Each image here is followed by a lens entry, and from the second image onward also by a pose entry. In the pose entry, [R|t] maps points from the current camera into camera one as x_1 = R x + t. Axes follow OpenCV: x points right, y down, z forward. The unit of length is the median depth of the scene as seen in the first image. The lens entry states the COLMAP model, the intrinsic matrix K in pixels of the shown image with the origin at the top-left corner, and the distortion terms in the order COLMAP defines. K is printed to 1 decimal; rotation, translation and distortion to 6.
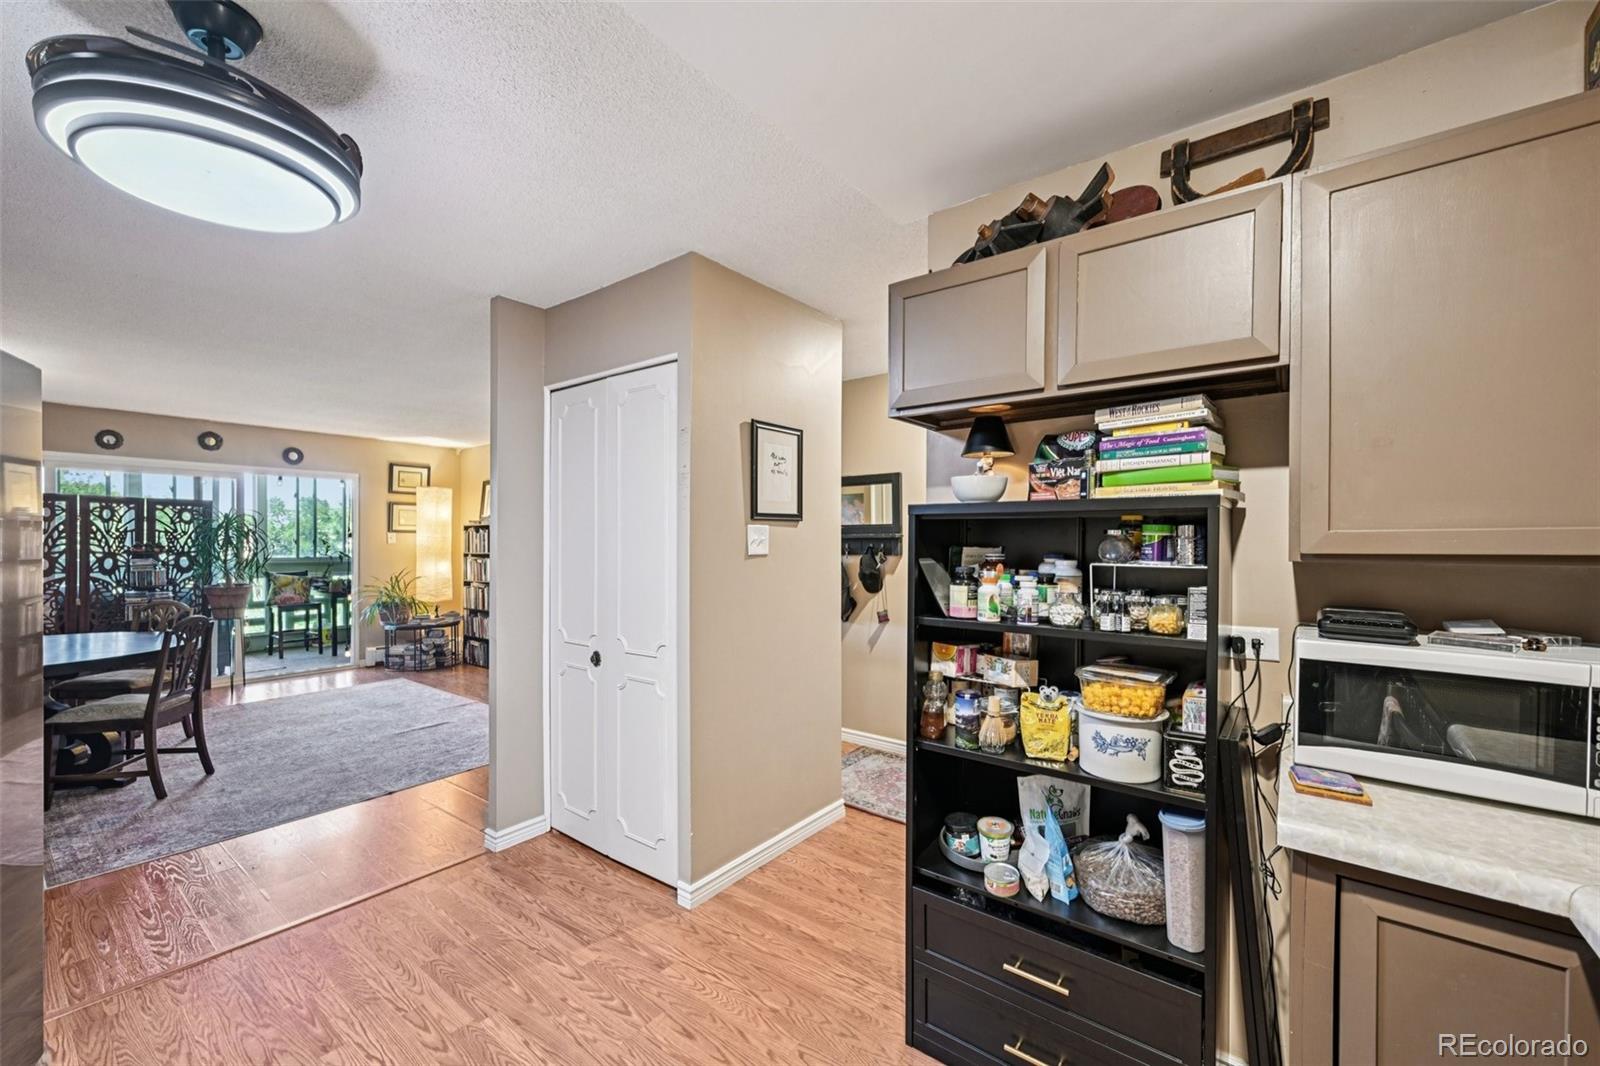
lens RADIAL K [[637.5, 0, 810.8], [0, 637.5, 543.1], [0, 0, 1]] dist [-0.004571, -0.000075]
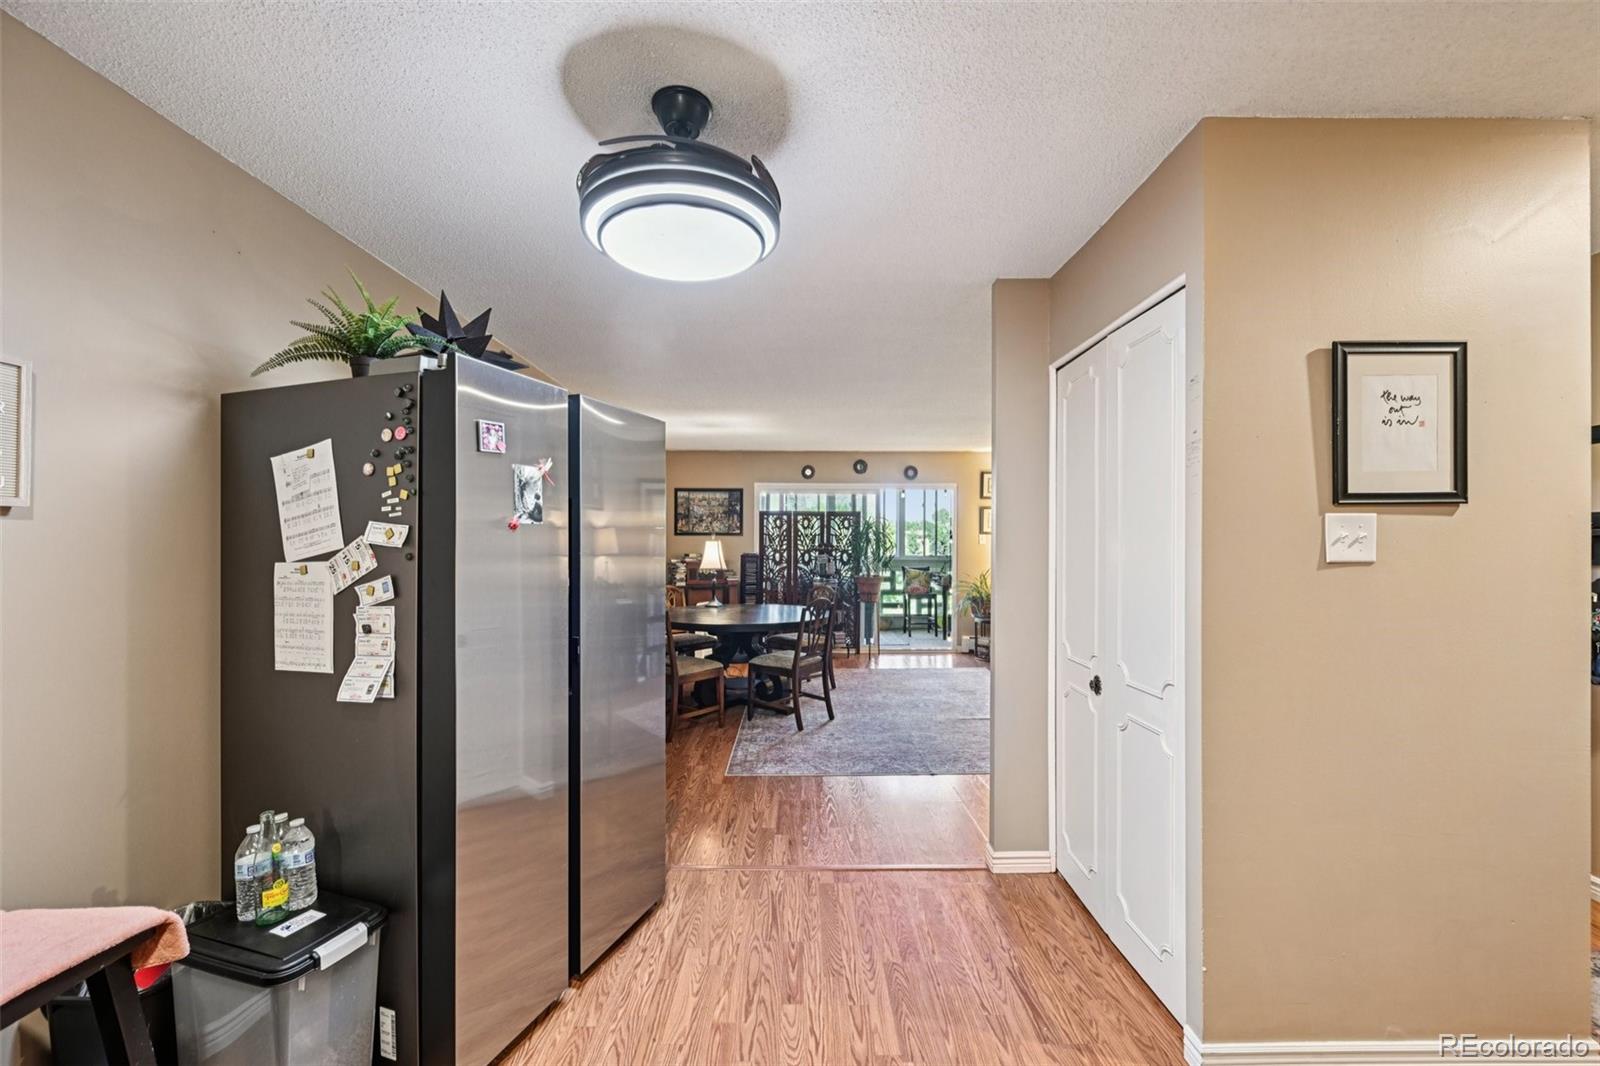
lens RADIAL K [[637.5, 0, 802.6], [0, 637.5, 538.9], [0, 0, 1]] dist [-0.004571, -0.000075]
pose [[0.605838, -0.004206, -0.795577, 0.046128], [-0.003344, 0.999964, -0.007833, 0.001609], [0.795581, 0.007406, 0.605802, 0.116840]]
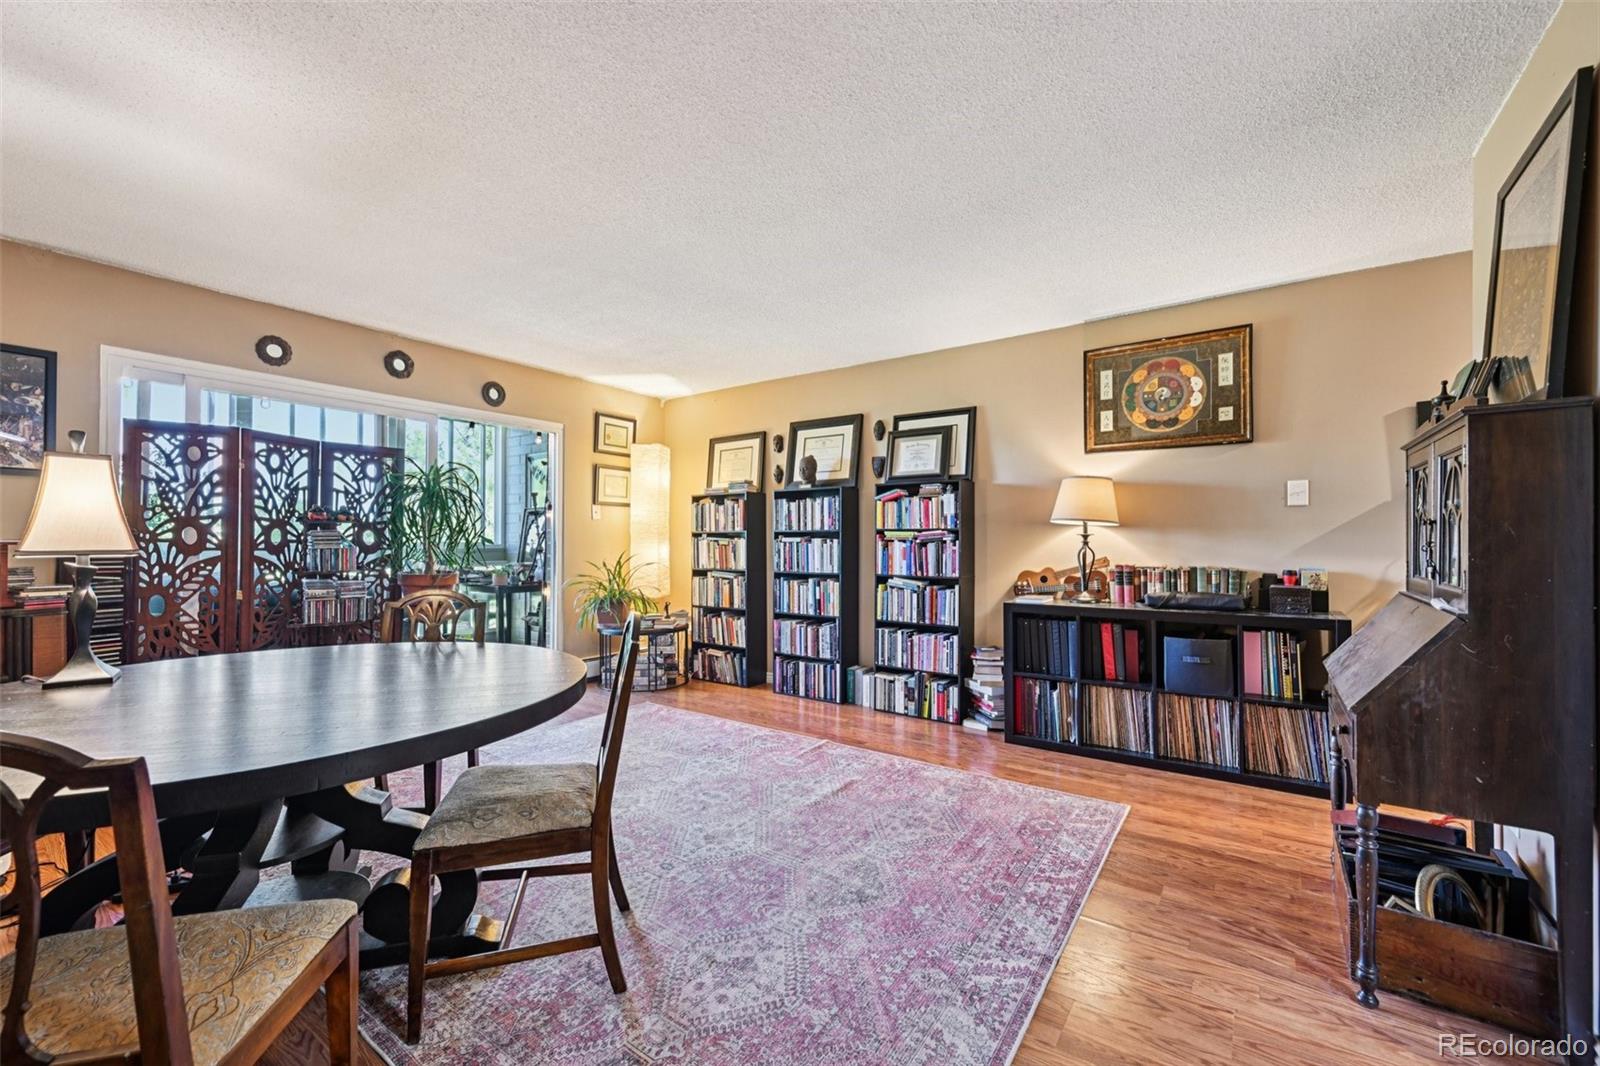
lens RADIAL K [[637.5, 0, 807.1], [0, 637.5, 540.0], [0, 0, 1]] dist [-0.004571, -0.000075]
pose [[0.999711, -0.001515, 0.023981, -0.606728], [0.001738, 0.999956, -0.009243, 0.044927], [-0.023966, 0.009282, 0.999670, 0.348759]]
